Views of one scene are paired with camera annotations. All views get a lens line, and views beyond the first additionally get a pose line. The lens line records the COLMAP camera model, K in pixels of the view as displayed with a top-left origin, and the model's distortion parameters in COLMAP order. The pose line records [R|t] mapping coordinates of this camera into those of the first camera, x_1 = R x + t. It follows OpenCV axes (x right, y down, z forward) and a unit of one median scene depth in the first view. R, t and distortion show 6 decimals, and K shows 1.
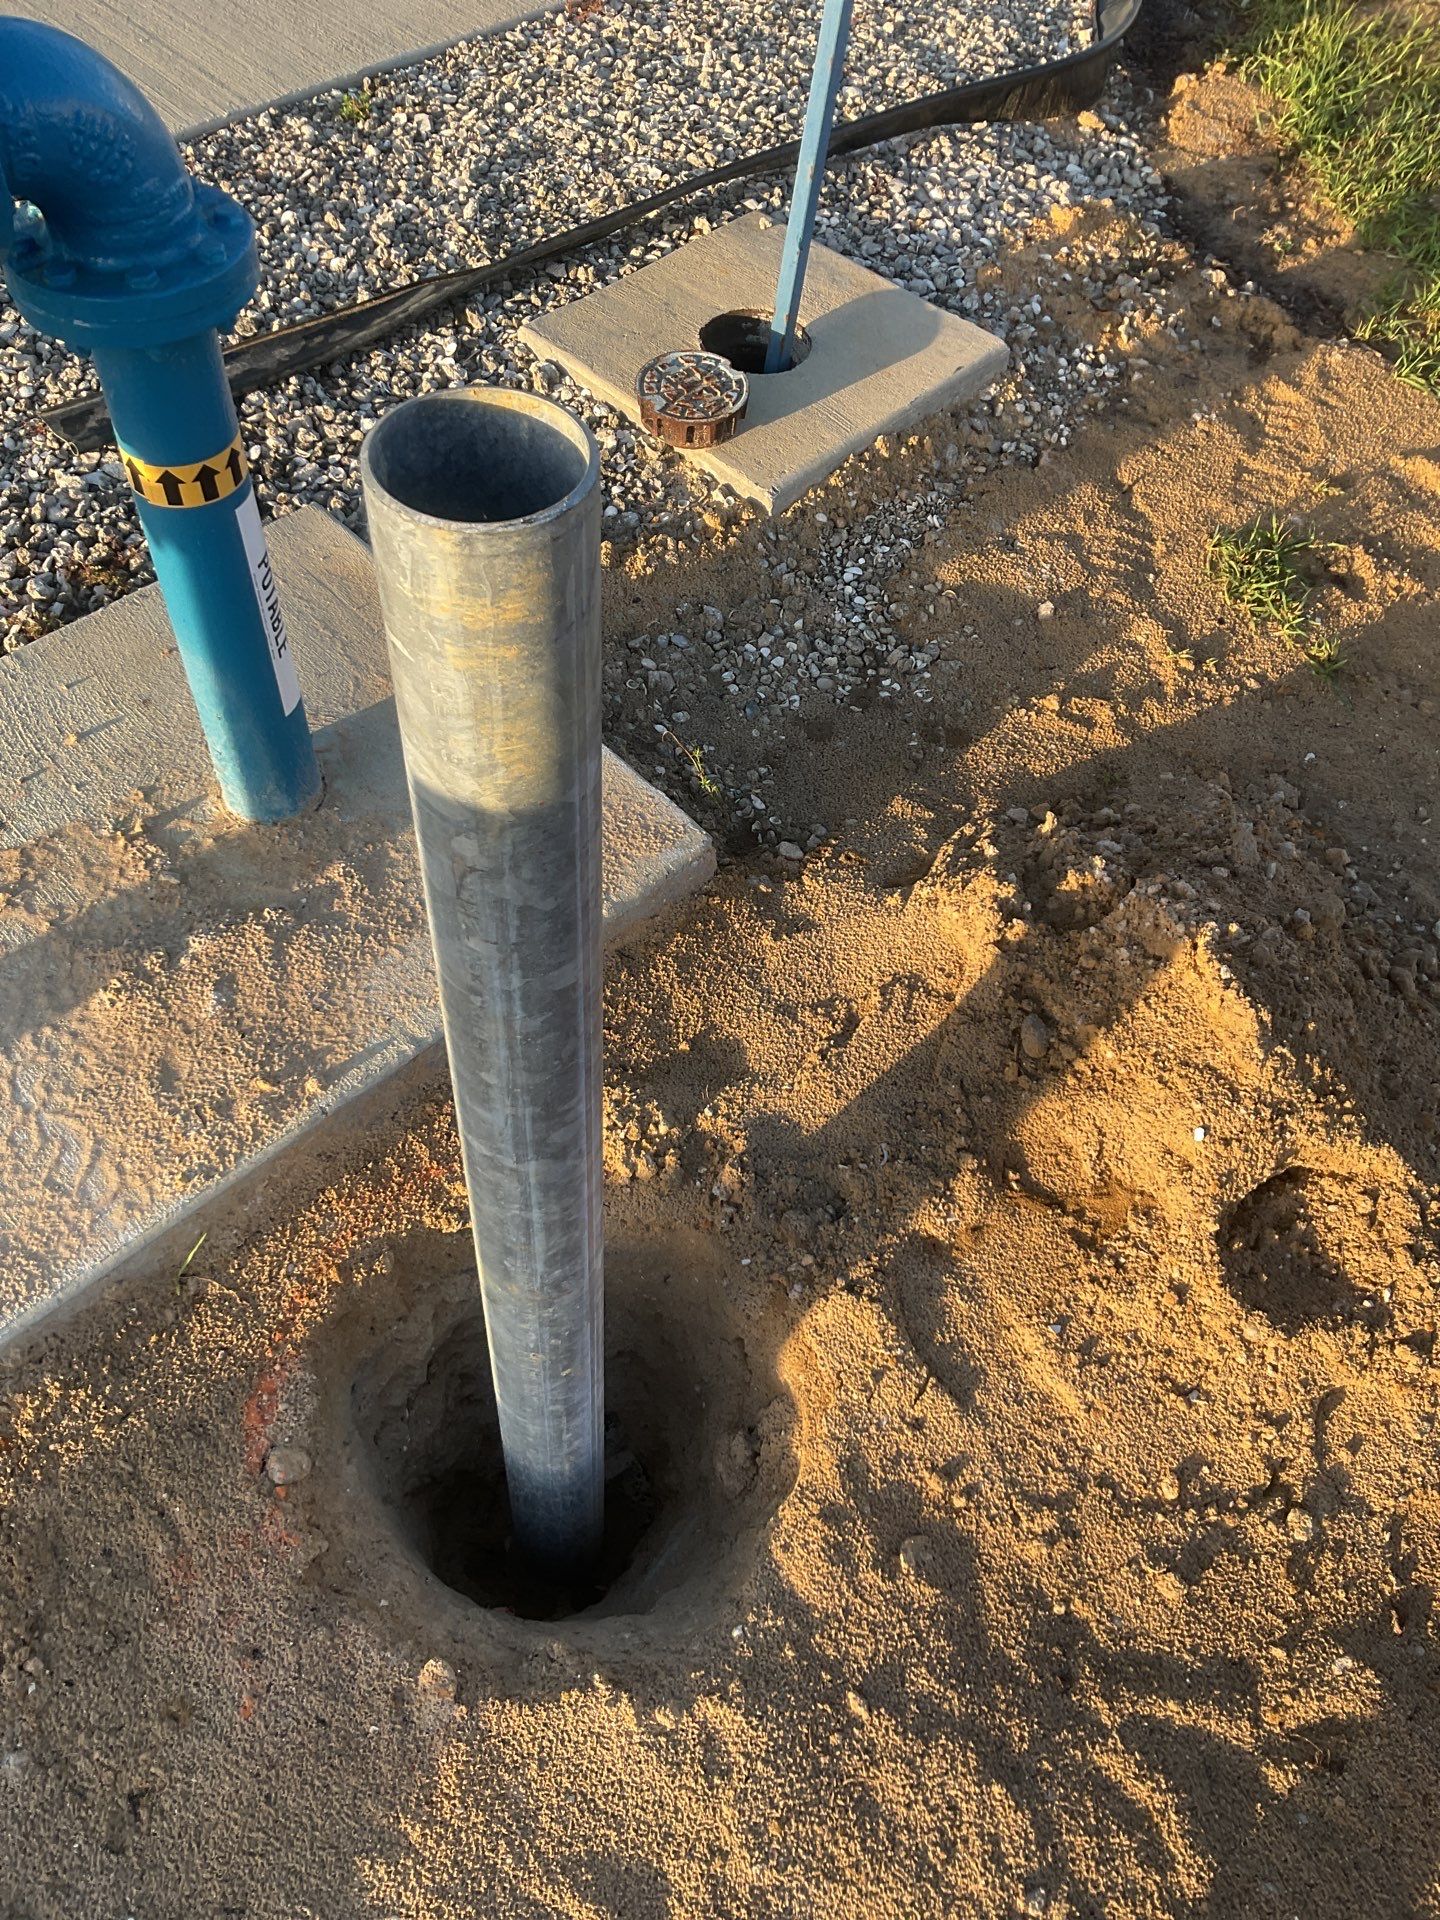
lens RADIAL K [[1601.2, 0, 723.7], [0, 1601.2, 965.1], [0, 0, 1]] dist [0.073367, -0.130254]
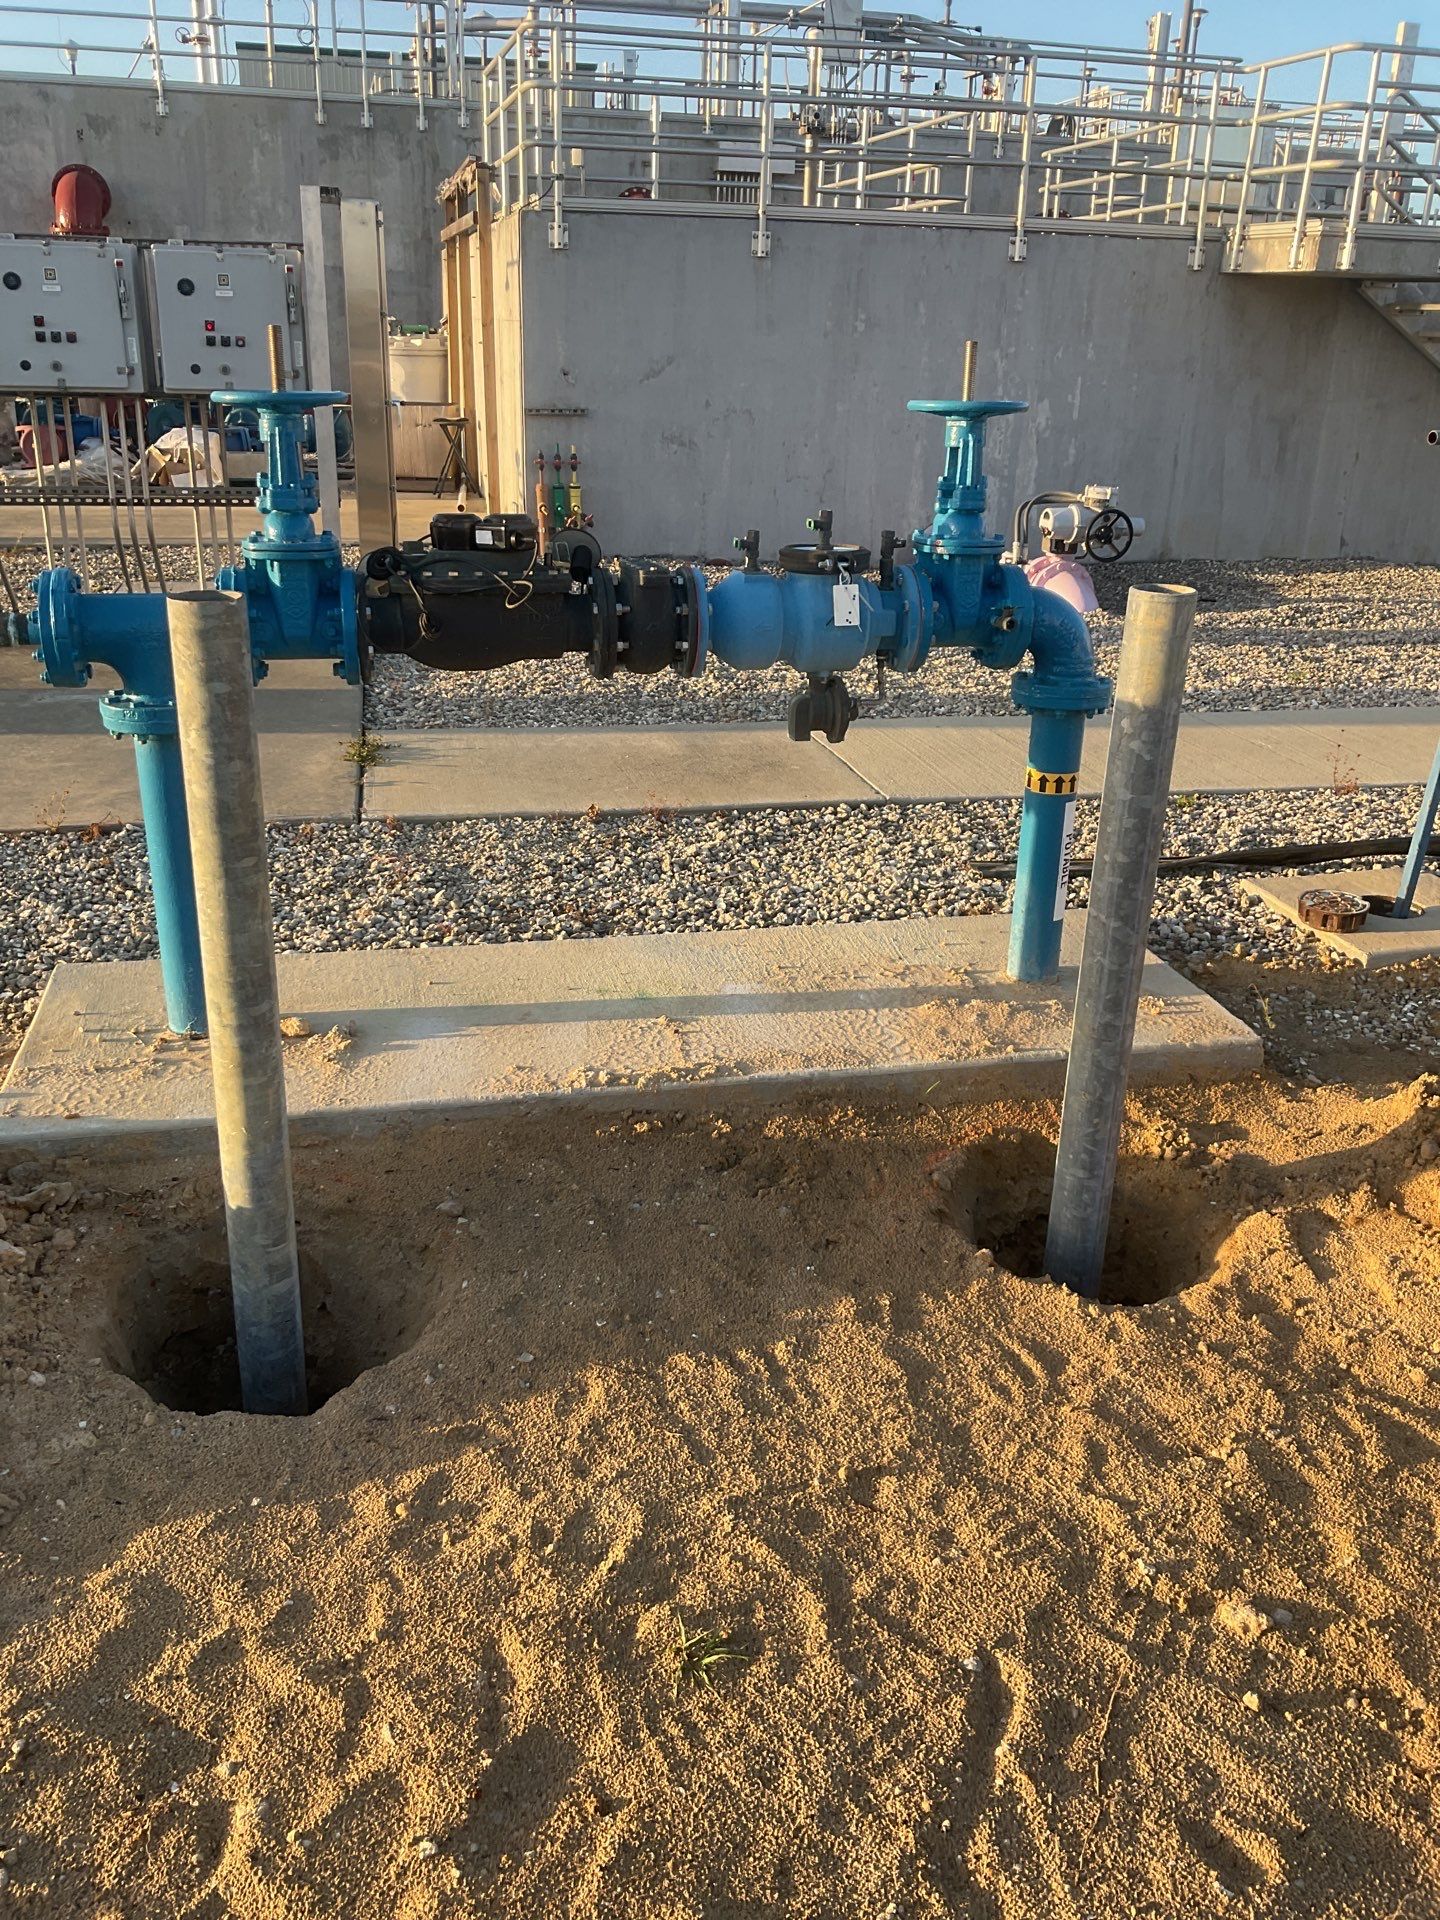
lens RADIAL K [[1601.2, 0, 708.7], [0, 1601.2, 953.3], [0, 0, 1]] dist [0.073367, -0.130254]
pose [[0.854742, 0.163559, -0.492610, 0.372354], [-0.403534, 0.806308, -0.432468, 0.968168], [0.326462, 0.568433, 0.755186, -0.661425]]
